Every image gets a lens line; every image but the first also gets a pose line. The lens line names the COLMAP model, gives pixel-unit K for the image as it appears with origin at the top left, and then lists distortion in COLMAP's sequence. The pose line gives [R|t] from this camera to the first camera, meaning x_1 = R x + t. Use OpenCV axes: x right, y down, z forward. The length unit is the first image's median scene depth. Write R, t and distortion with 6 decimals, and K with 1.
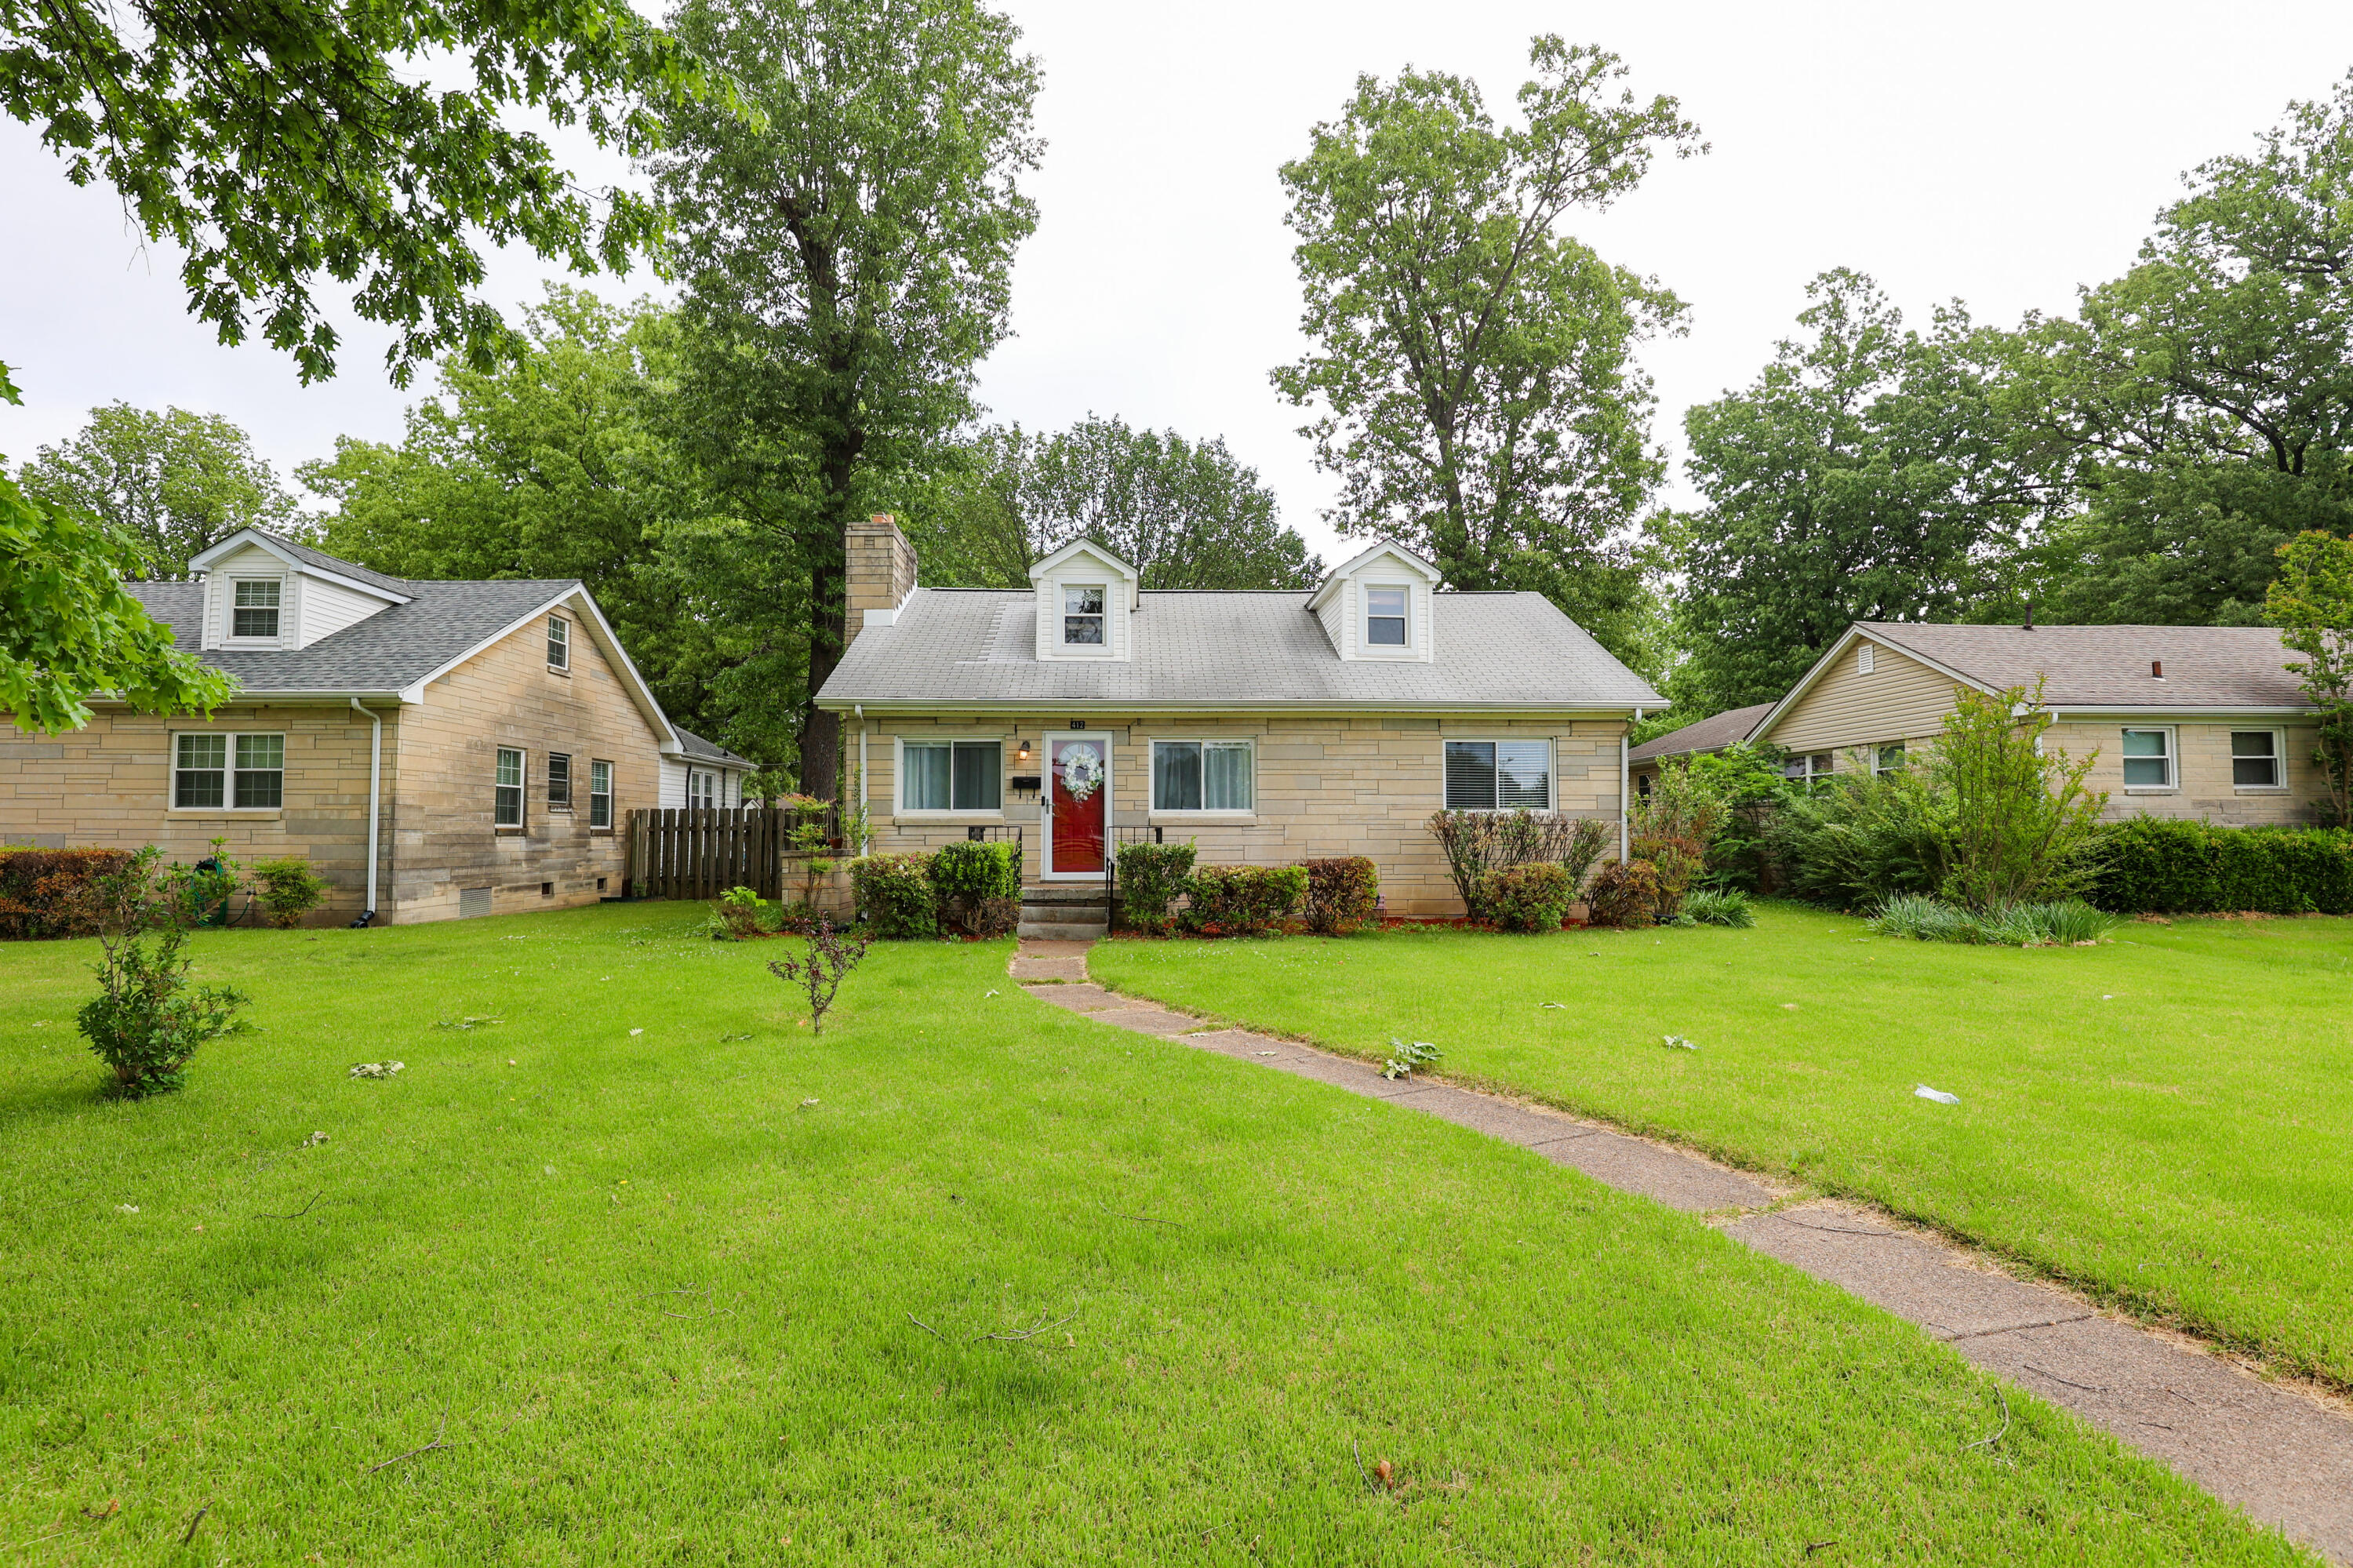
lens RADIAL K [[1094.6, 0, 1188.5], [0, 1094.6, 784.5], [0, 0, 1]] dist [-0.036900, 0.008495]
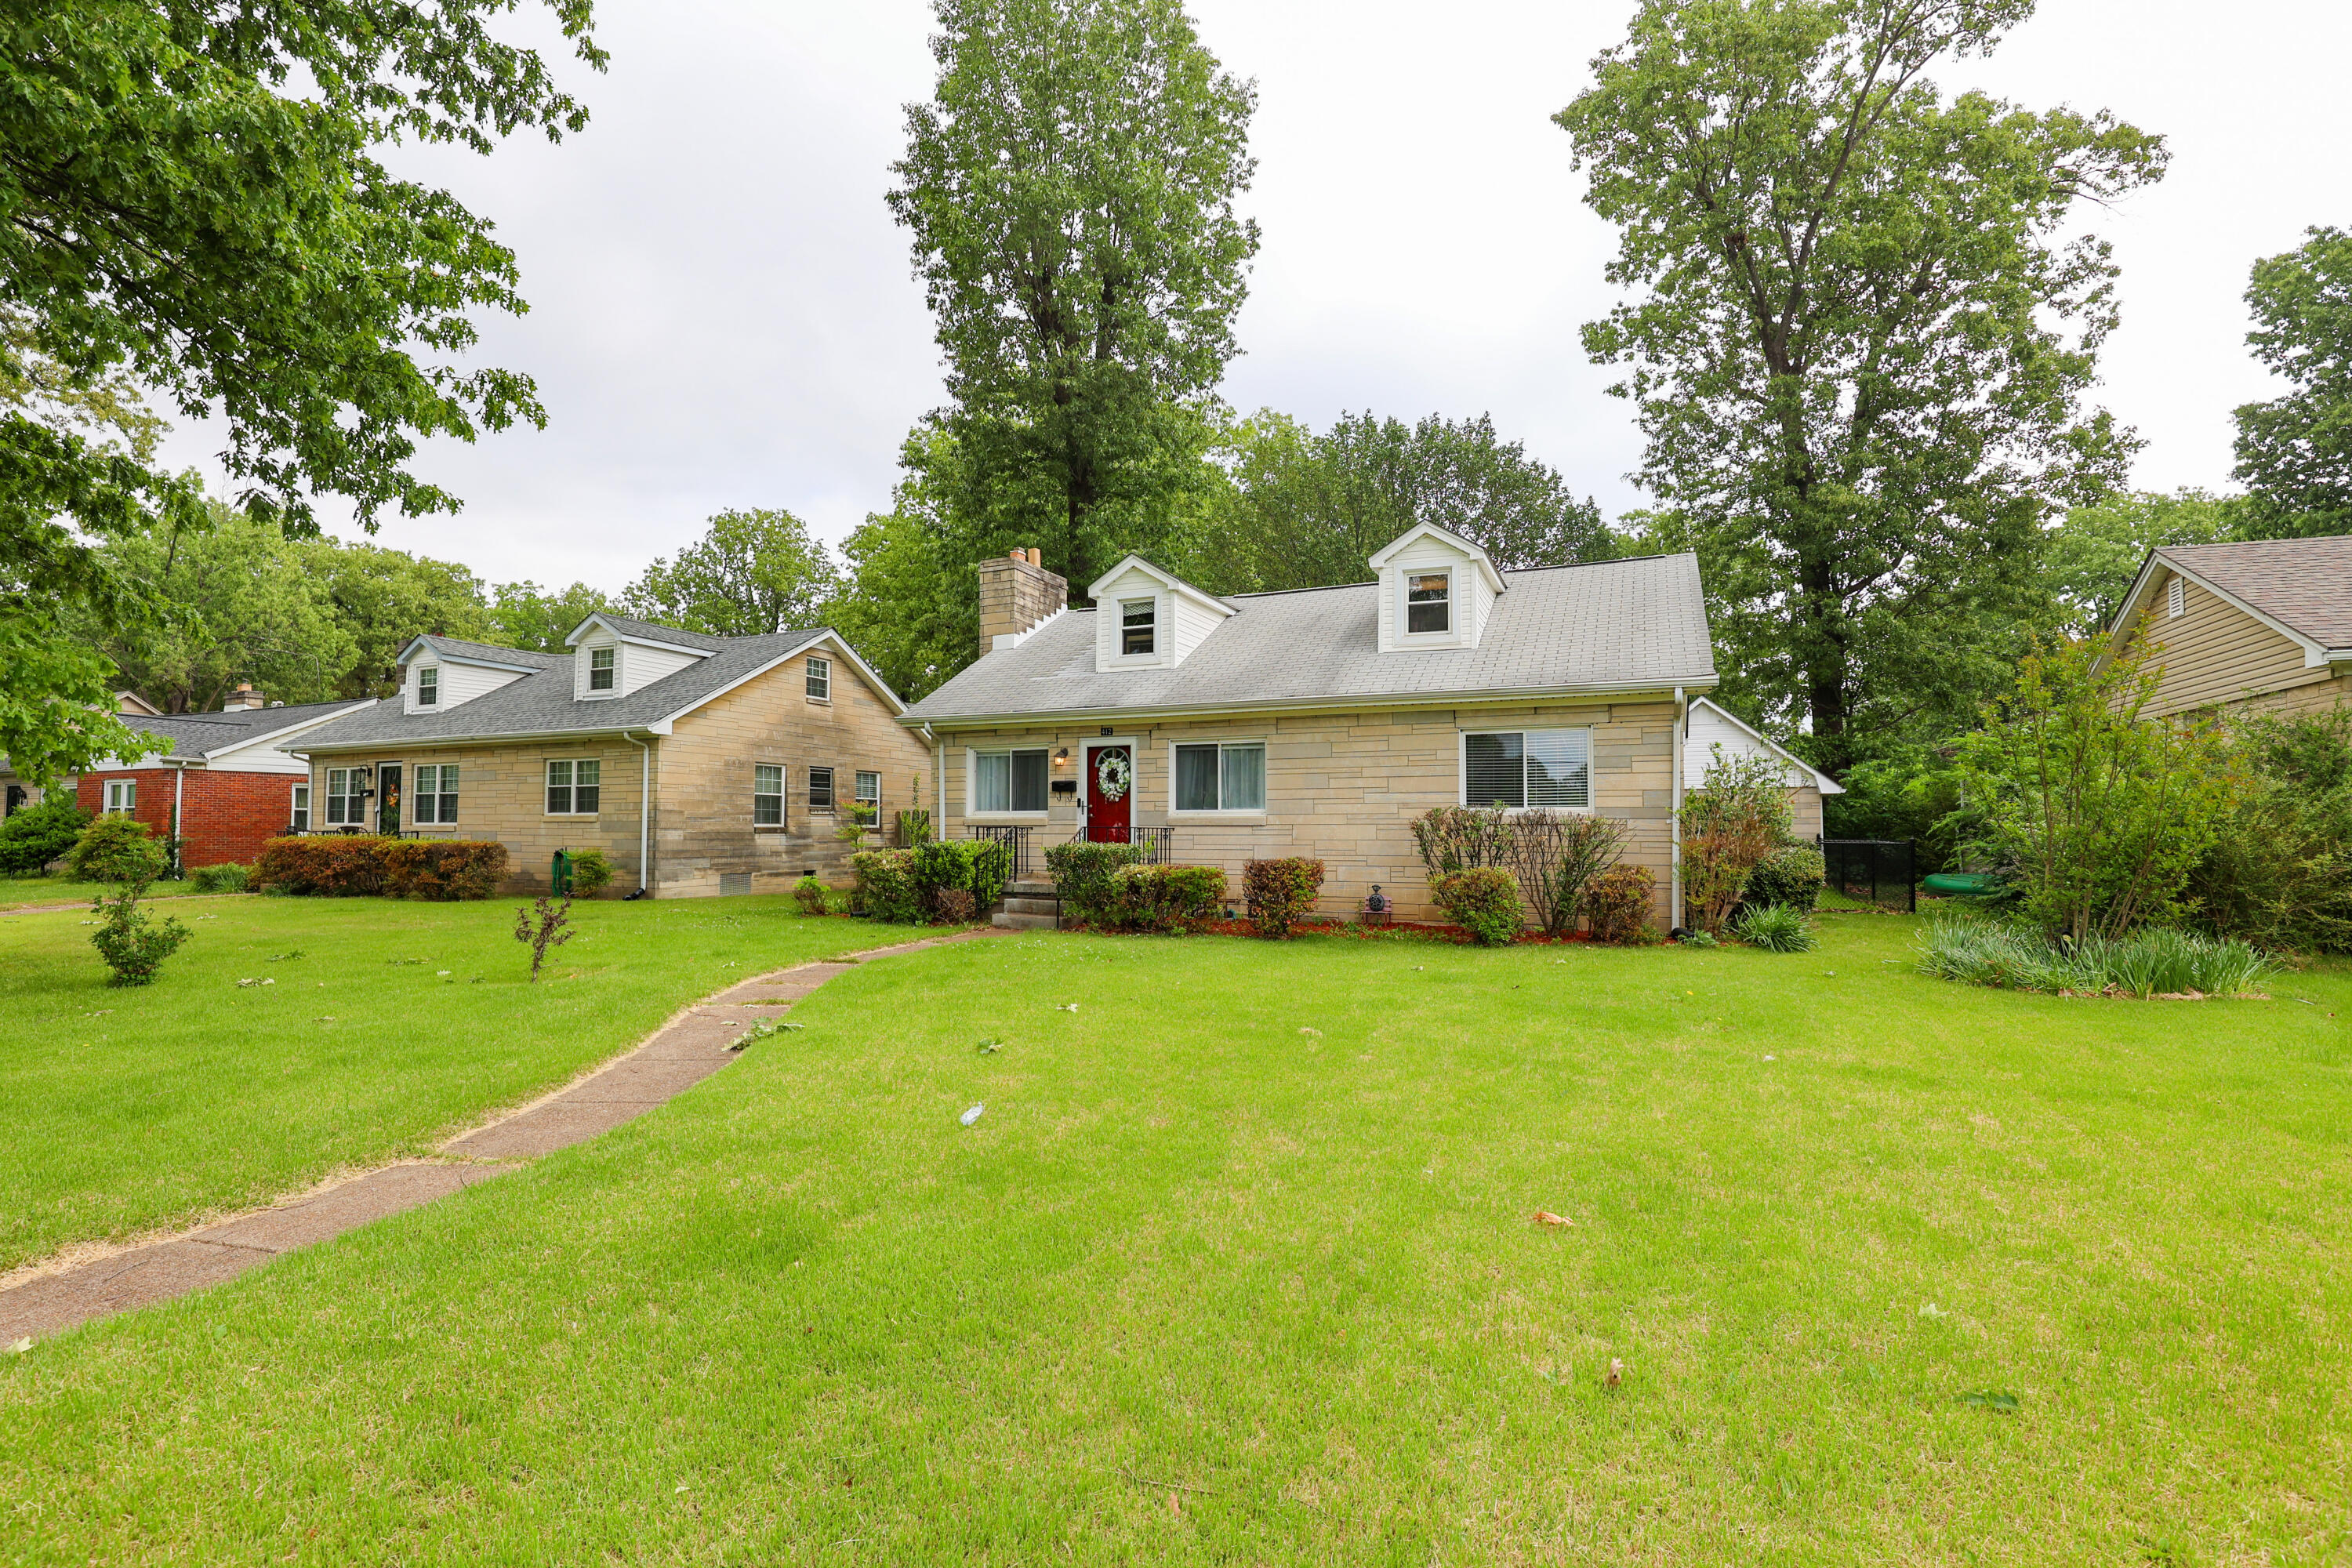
lens RADIAL K [[1094.1, 0, 1188.0], [0, 1094.1, 784.5], [0, 0, 1]] dist [-0.036900, 0.008495]
pose [[0.898460, -0.016187, -0.438757, 0.427718], [0.017490, 0.999846, -0.001071, 0.000026], [0.438707, -0.006712, 0.898605, 0.068078]]
